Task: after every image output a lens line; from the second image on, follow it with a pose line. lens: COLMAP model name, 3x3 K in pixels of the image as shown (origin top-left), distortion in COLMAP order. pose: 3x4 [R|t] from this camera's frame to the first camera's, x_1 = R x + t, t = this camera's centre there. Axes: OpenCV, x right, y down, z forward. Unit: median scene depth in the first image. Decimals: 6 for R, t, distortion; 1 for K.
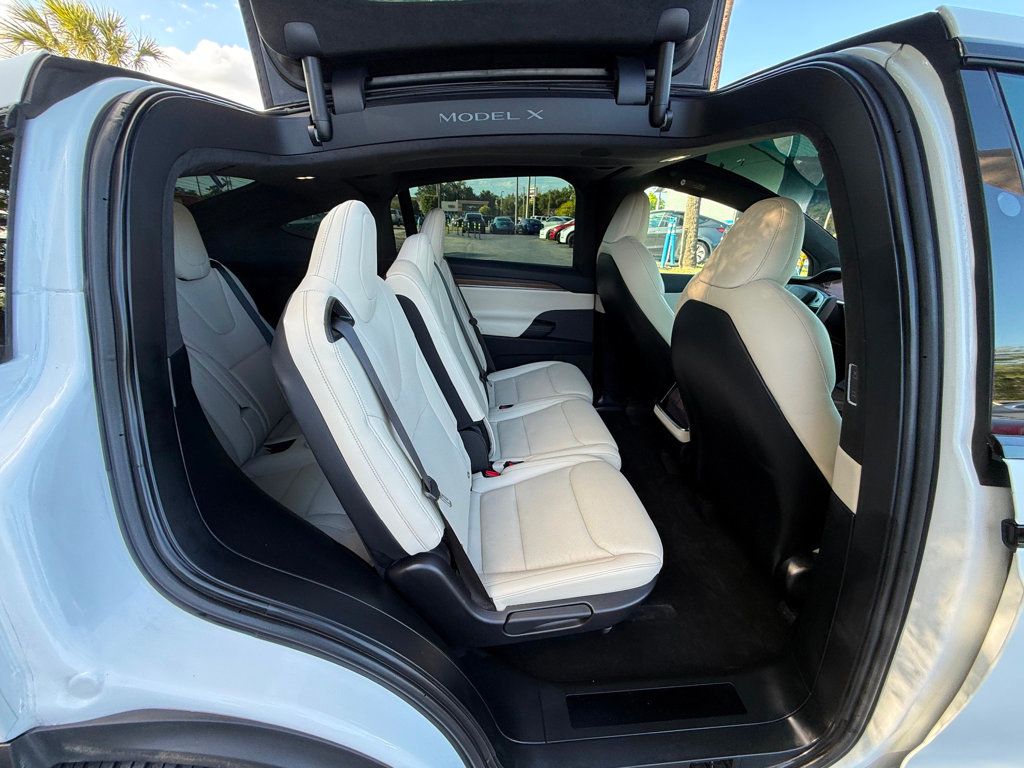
lens RADIAL K [[407.1, 0, 512.5], [0, 407.1, 384.8], [0, 0, 1]] dist [-0.002461, 0.002186]
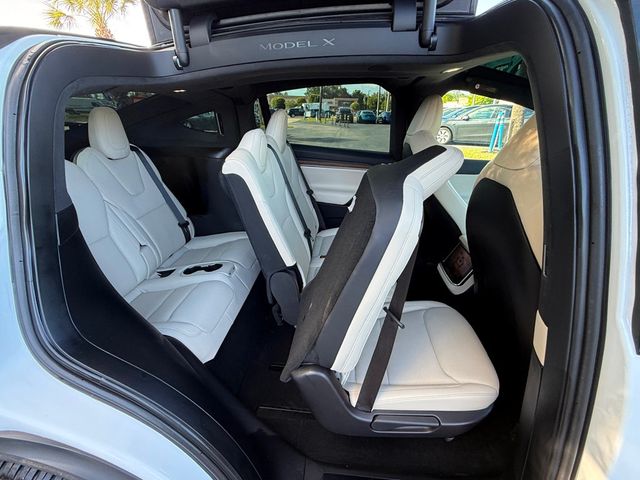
lens RADIAL K [[303.9, 0, 320.3], [0, 303.9, 241.3], [0, 0, 1]] dist [0.003046, -0.001159]
pose [[0.985790, 0.060869, -0.156566, 0.155579], [-0.058444, 0.998089, 0.020054, -0.019394], [0.157488, -0.010618, 0.987464, 0.000116]]
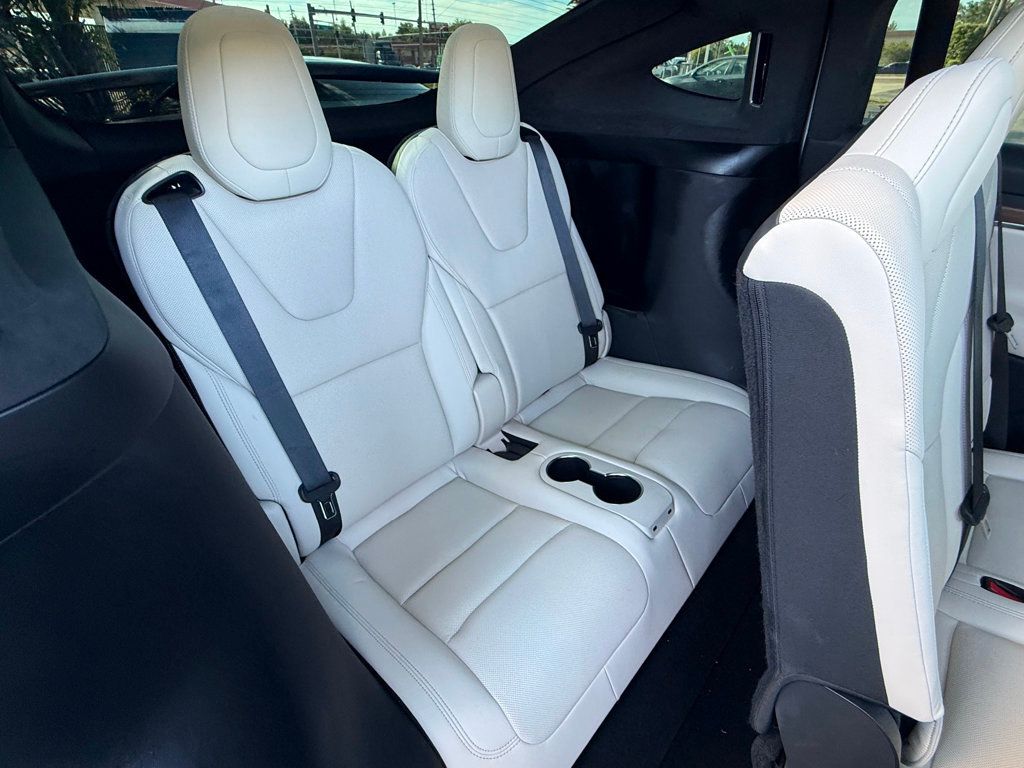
lens RADIAL K [[486.3, 0, 512.9], [0, 486.3, 383.8], [0, 0, 1]] dist [0.003046, -0.001159]
pose [[0.671401, 0.370880, -0.641615, -0.123615], [-0.249456, 0.928345, 0.275585, -0.152086], [0.697849, -0.024973, 0.715810, 0.472287]]
